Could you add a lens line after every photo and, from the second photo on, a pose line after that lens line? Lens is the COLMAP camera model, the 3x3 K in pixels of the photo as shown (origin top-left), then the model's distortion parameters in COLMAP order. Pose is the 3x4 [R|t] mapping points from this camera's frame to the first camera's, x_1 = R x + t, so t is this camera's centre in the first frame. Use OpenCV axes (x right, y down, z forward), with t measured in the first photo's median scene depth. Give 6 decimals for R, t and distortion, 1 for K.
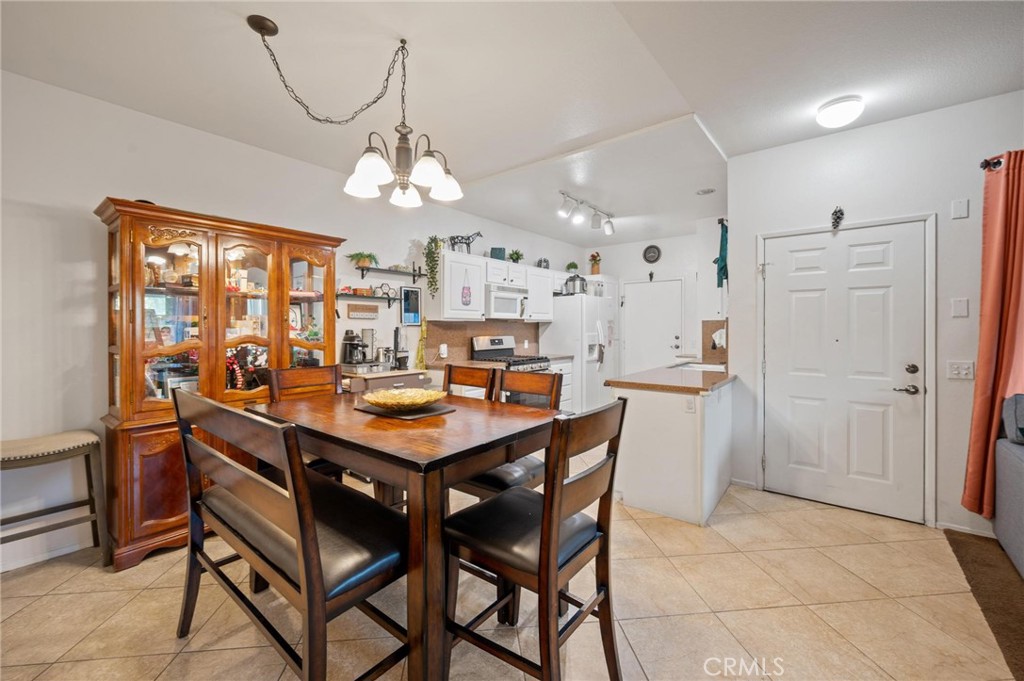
lens RADIAL K [[407.0, 0, 510.3], [0, 407.0, 328.1], [0, 0, 1]] dist [-0.002723, -0.000702]
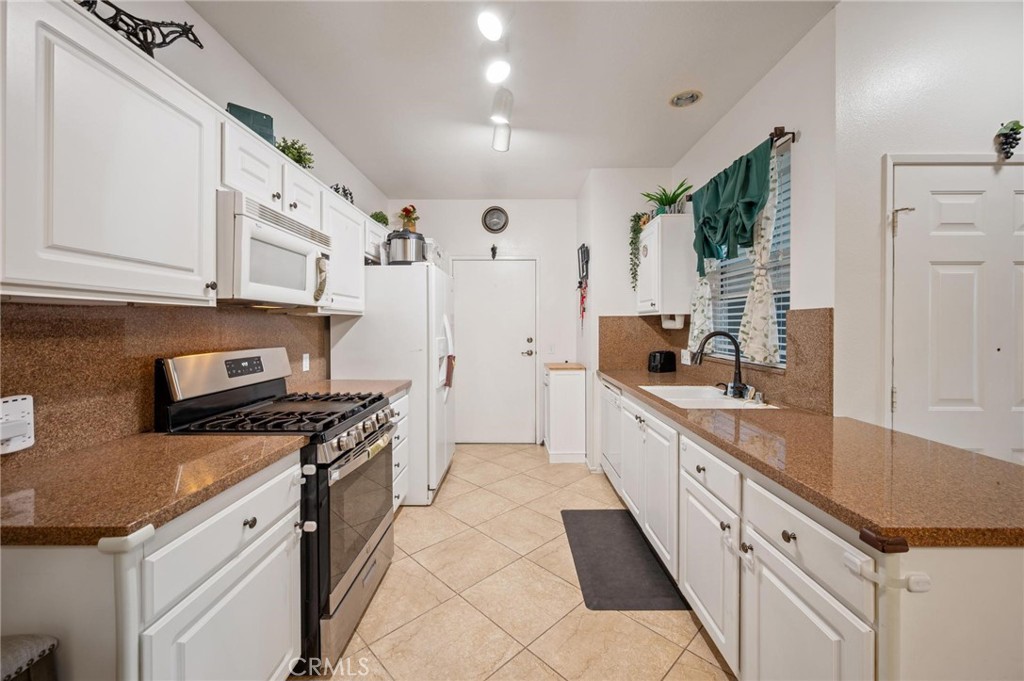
lens RADIAL K [[407.0, 0, 510.3], [0, 407.0, 328.1], [0, 0, 1]] dist [-0.002723, -0.000702]
pose [[0.788104, -0.003012, 0.615535, -0.069508], [-0.000148, 0.999987, 0.005083, -0.002342], [-0.615542, -0.004097, 0.788093, 0.554750]]
